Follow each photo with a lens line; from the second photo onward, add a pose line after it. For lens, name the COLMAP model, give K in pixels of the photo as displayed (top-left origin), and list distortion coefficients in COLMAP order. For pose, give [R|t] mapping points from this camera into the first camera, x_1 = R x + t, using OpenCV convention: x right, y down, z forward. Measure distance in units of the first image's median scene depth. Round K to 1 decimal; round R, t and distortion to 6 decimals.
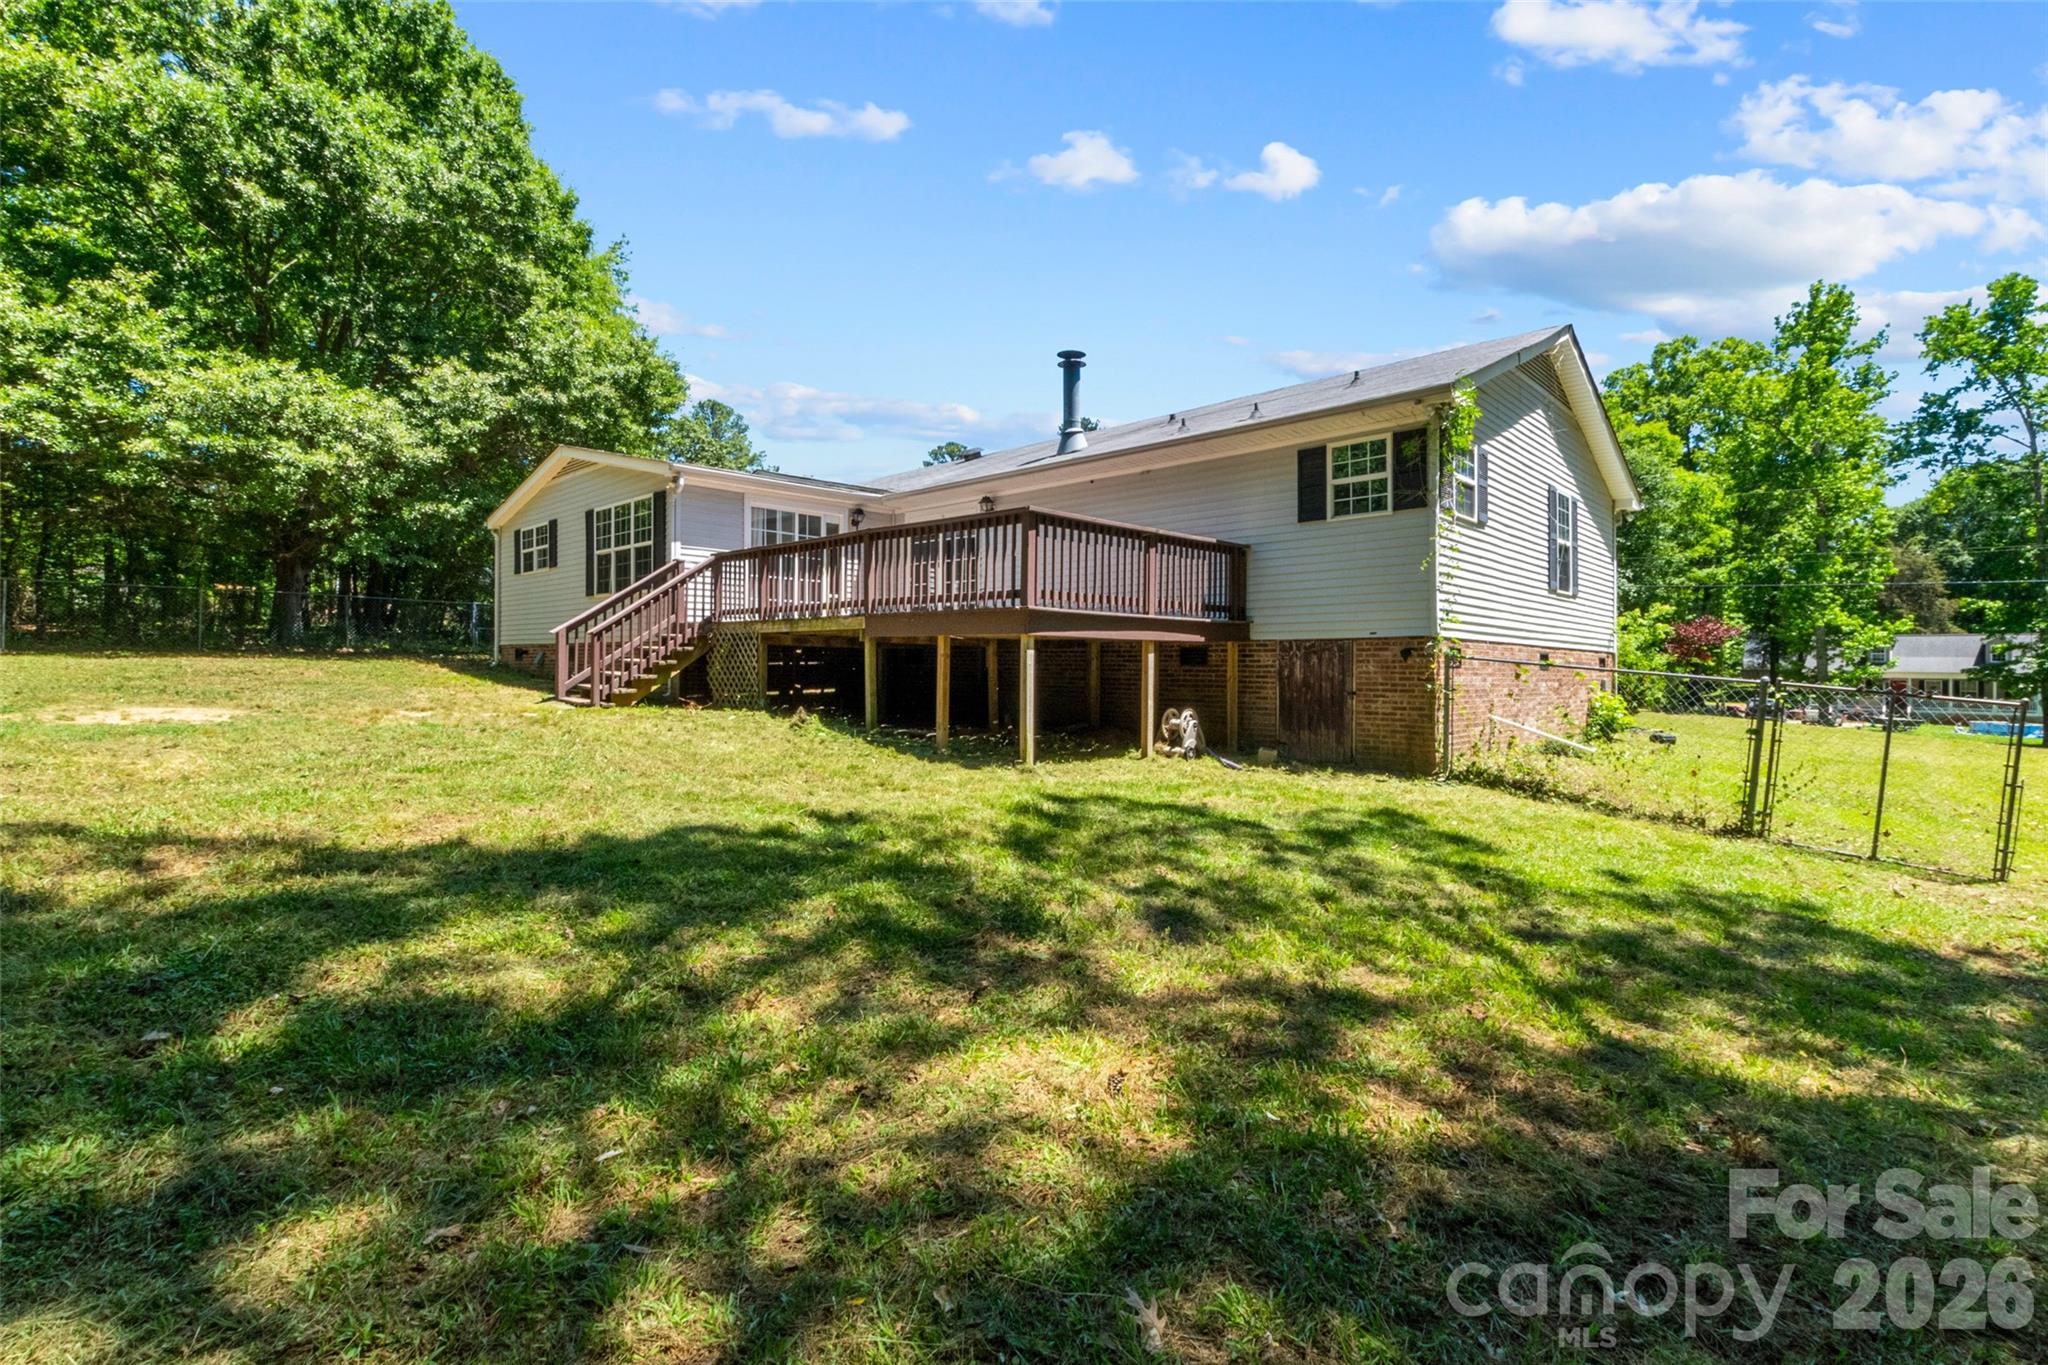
lens RADIAL K [[915.8, 0, 1031.2], [0, 915.8, 660.0], [0, 0, 1]] dist [0.003697, -0.000155]
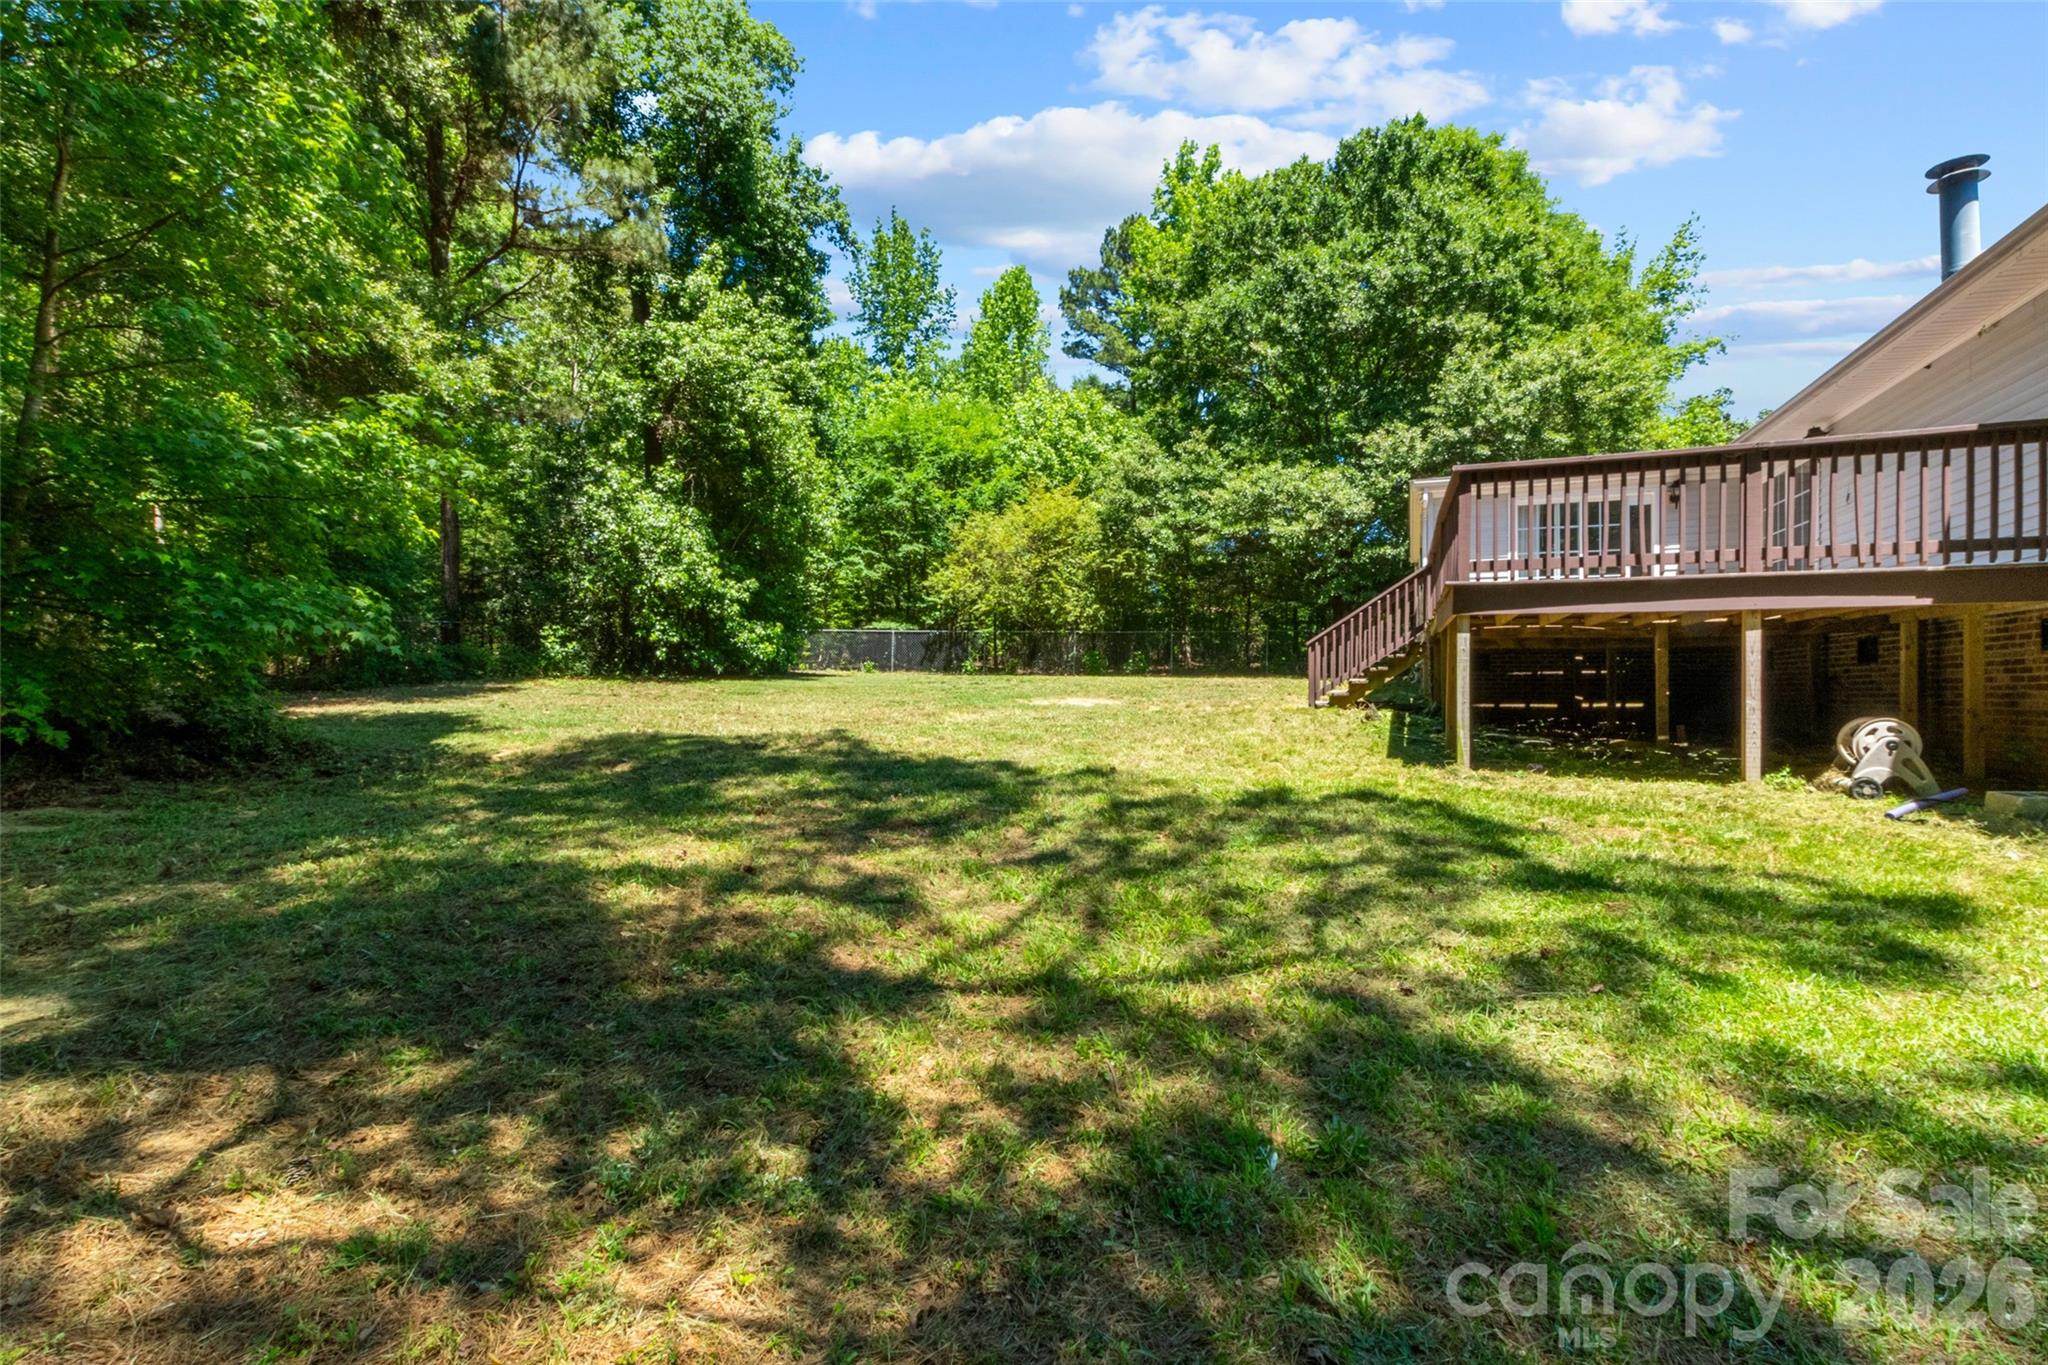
lens RADIAL K [[915.8, 0, 1031.2], [0, 915.8, 660.0], [0, 0, 1]] dist [0.003697, -0.000155]
pose [[0.380374, -0.035111, -0.924166, 0.327891], [0.001231, 0.999297, -0.037459, 0.023428], [0.924832, 0.013110, 0.380150, 0.155681]]
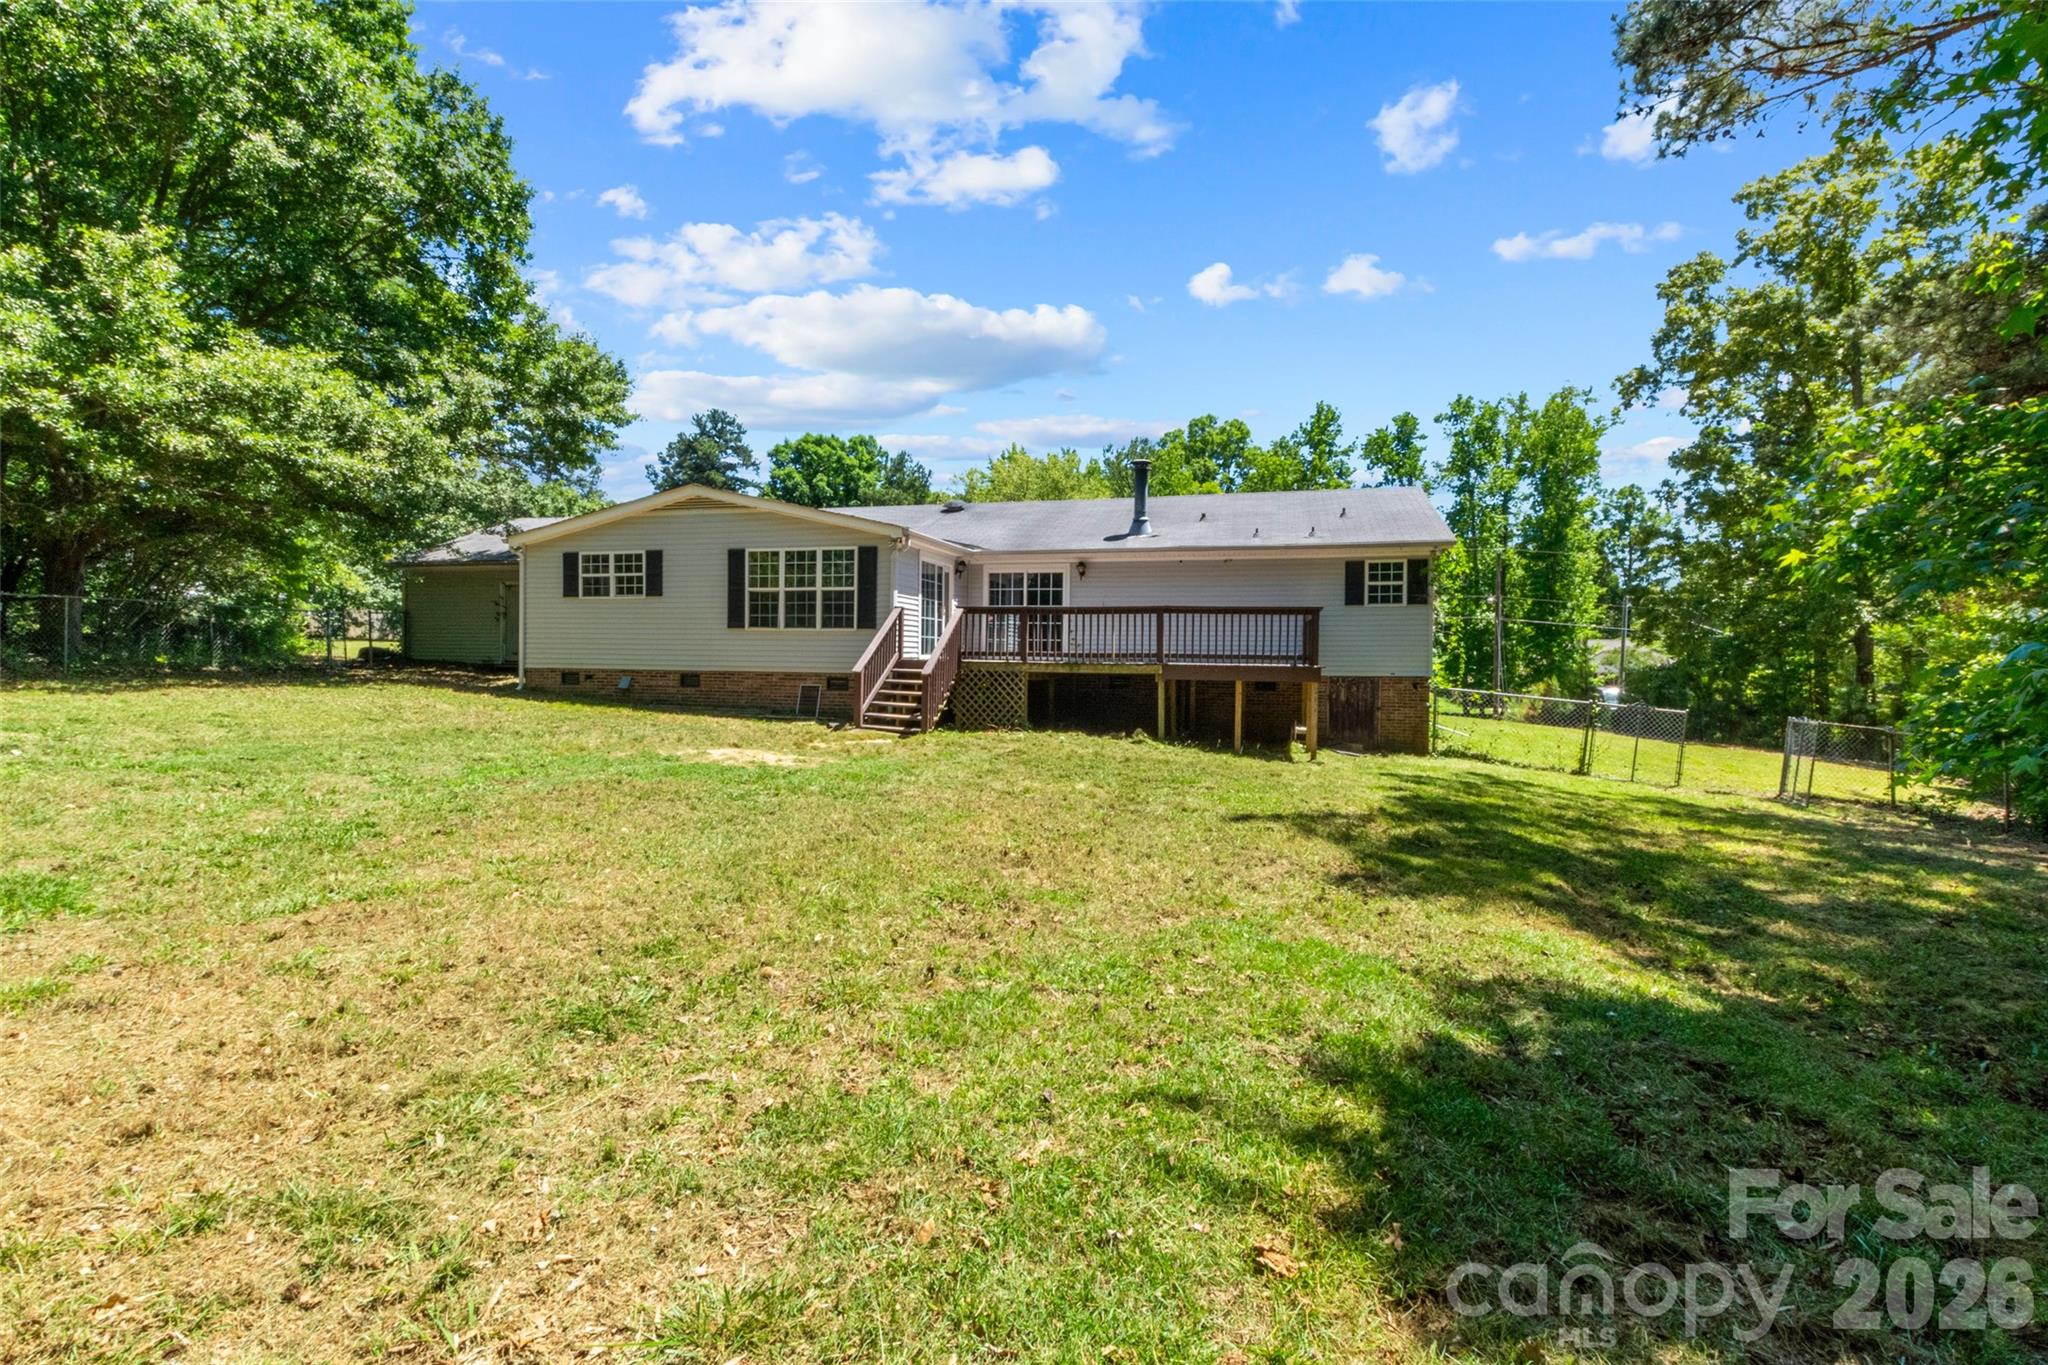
lens RADIAL K [[893.4, 0, 1018.5], [0, 893.4, 679.5], [0, 0, 1]] dist [0.001603, -0.005124]
pose [[0.881729, -0.009735, 0.471655, -0.725452], [-0.006349, 0.999452, 0.032499, -0.047525], [-0.471713, -0.031650, 0.881184, -0.108335]]
